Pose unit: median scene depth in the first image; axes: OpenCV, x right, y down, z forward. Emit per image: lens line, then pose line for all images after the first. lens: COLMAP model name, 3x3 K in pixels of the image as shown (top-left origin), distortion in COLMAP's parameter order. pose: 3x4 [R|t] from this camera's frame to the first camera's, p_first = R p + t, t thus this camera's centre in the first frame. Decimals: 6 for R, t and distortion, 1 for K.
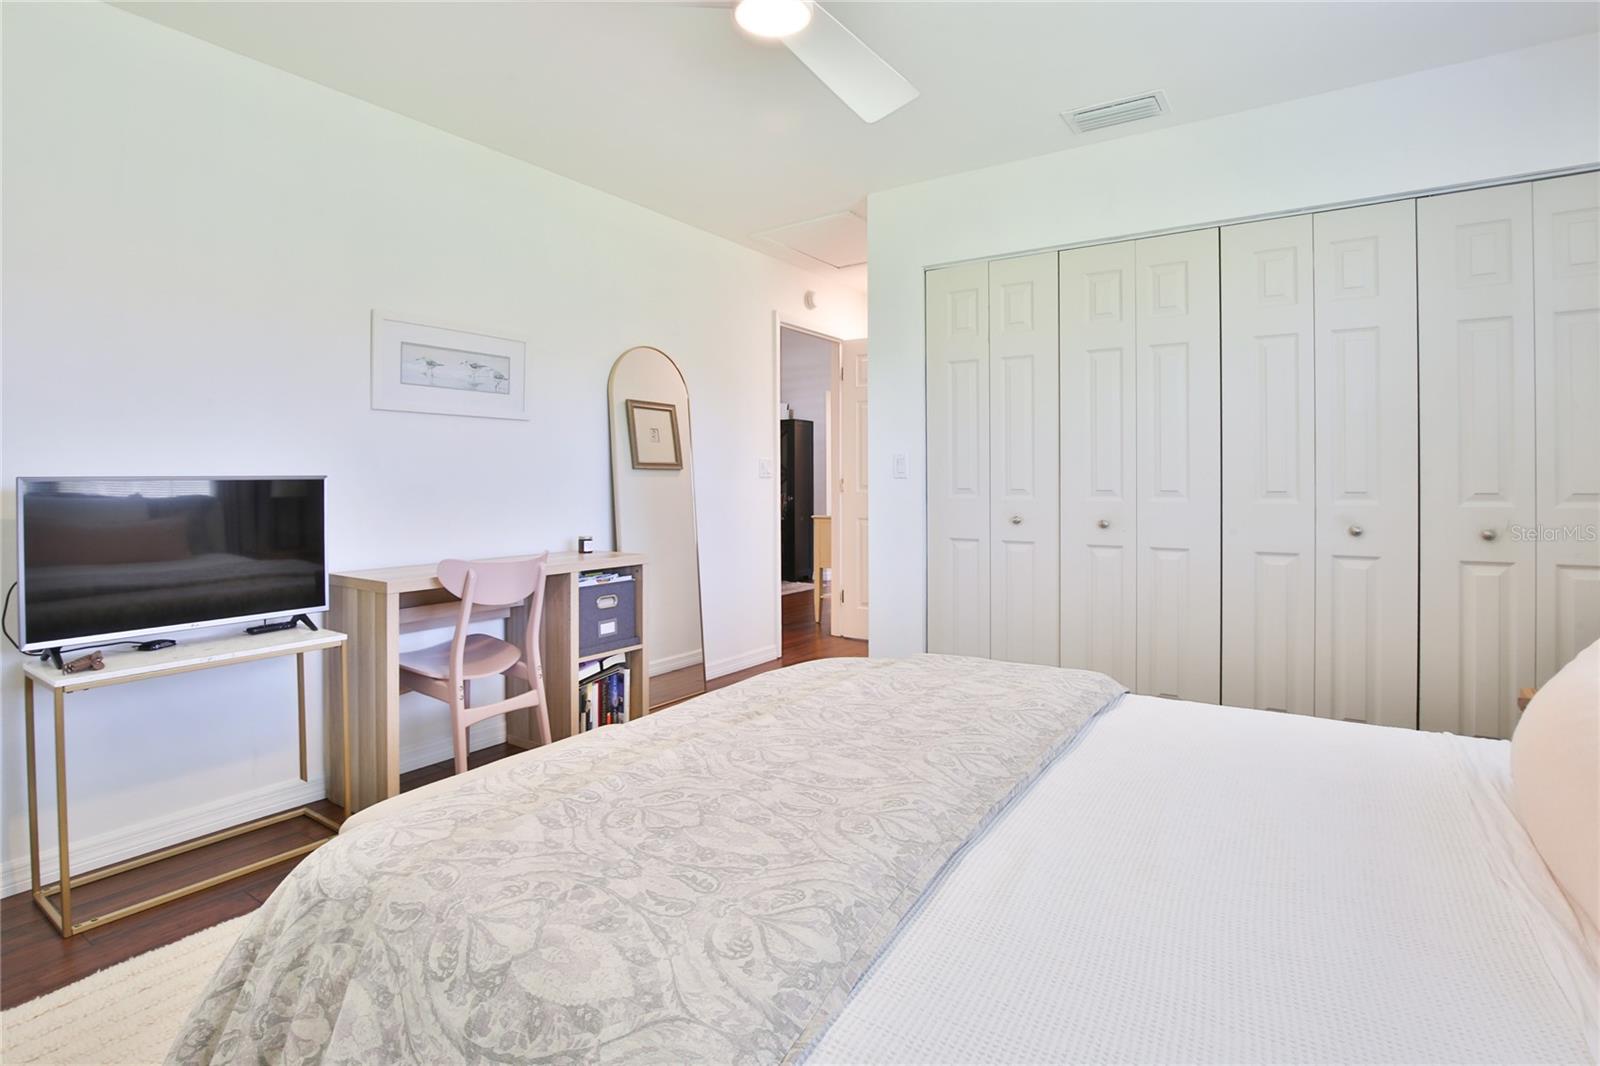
lens RADIAL K [[774.4, 0, 822.0], [0, 774.4, 495.7], [0, 0, 1]] dist [-0.033325, 0.003519]
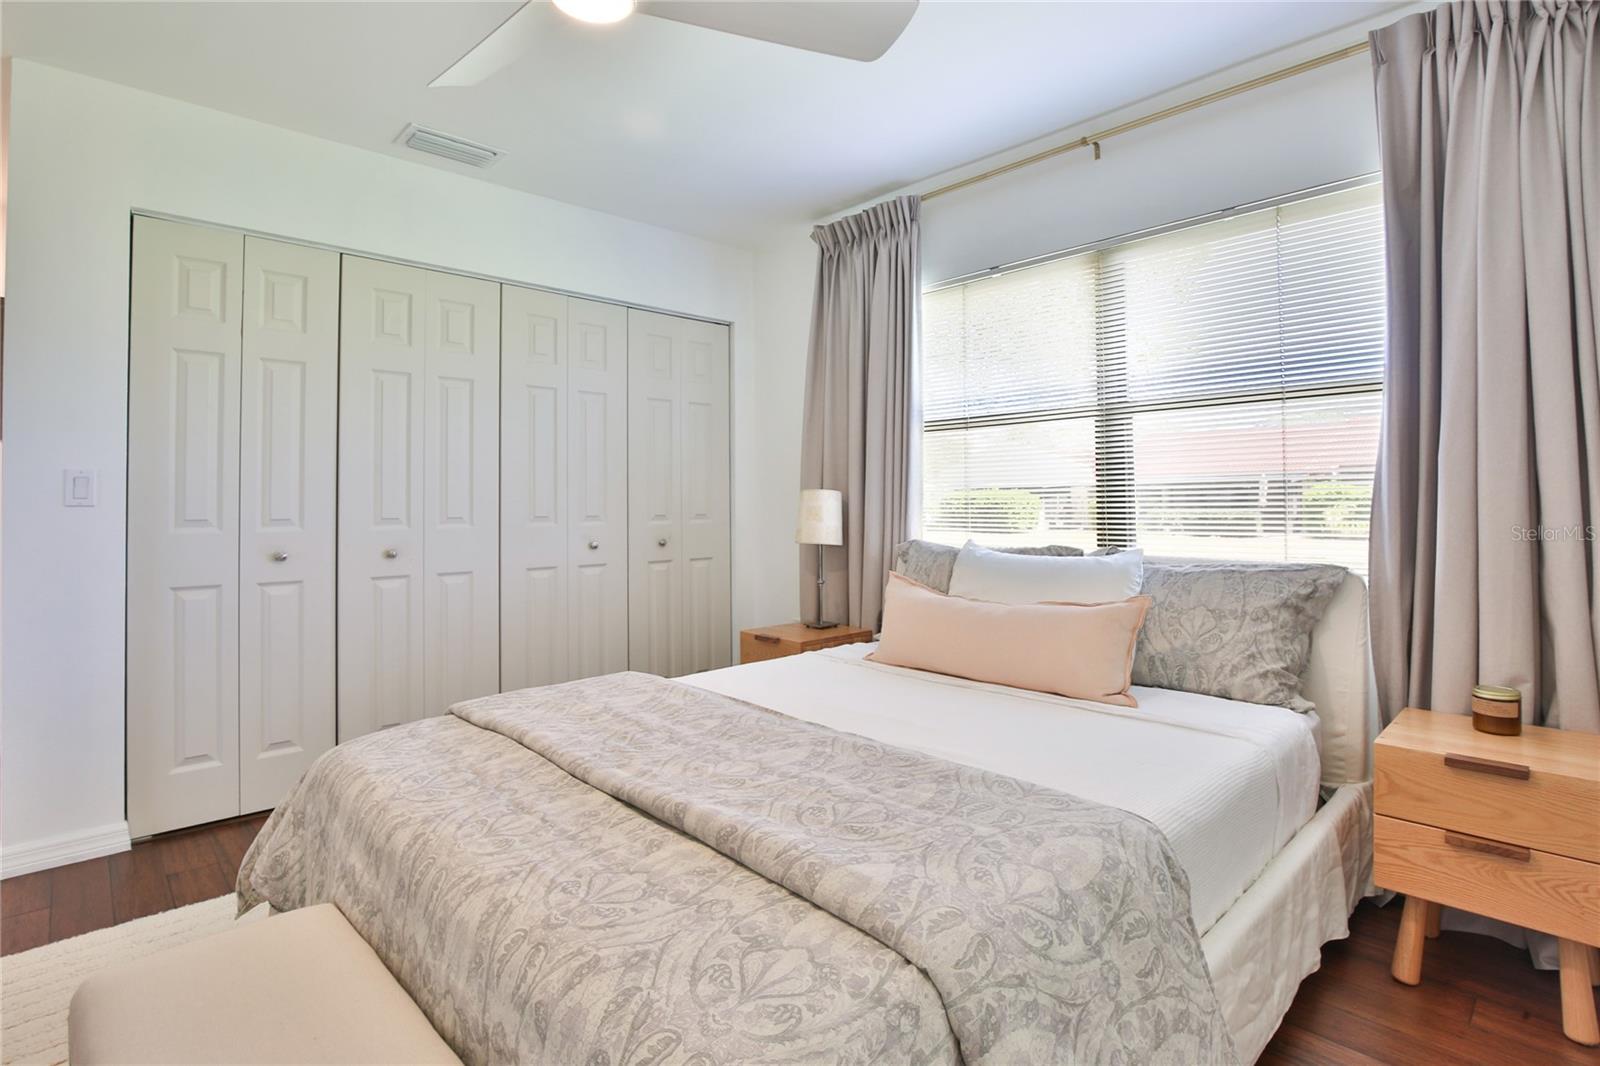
lens RADIAL K [[774.4, 0, 808.9], [0, 774.4, 501.9], [0, 0, 1]] dist [-0.033325, 0.003519]
pose [[0.250819, 0.003013, 0.968029, -1.099318], [0.023947, 0.999670, -0.009316, -0.016350], [-0.967738, 0.025518, 0.250664, 0.673111]]
